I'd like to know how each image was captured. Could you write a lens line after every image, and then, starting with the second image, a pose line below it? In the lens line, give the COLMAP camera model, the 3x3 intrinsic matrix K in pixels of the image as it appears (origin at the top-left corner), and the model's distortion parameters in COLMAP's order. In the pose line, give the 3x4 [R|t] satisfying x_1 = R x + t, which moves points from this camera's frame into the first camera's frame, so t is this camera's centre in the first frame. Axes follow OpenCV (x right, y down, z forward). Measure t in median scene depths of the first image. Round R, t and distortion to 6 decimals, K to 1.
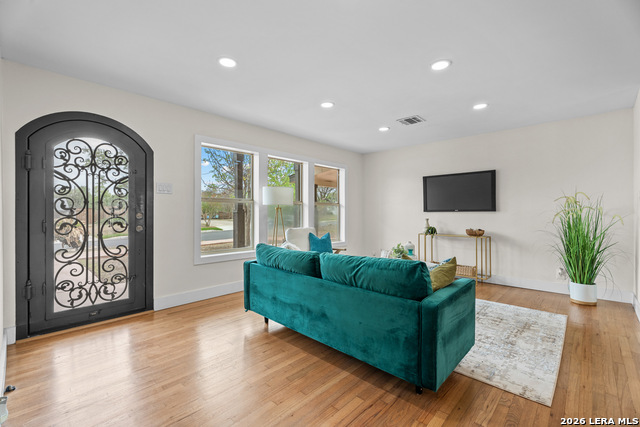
lens RADIAL K [[289.7, 0, 318.7], [0, 289.7, 209.1], [0, 0, 1]] dist [-0.010926, -0.001110]
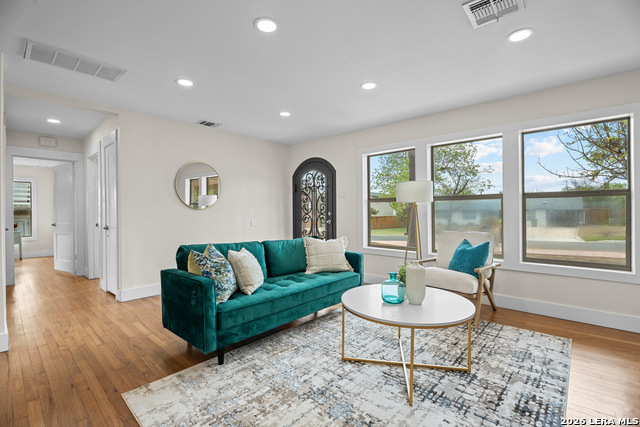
lens RADIAL K [[289.7, 0, 310.7], [0, 289.7, 214.5], [0, 0, 1]] dist [-0.010926, -0.001110]
pose [[0.011016, 0.005964, -0.999922, 1.012403], [0.015005, 0.999869, 0.006129, 0.017298], [0.999827, -0.015072, 0.010925, 0.919926]]
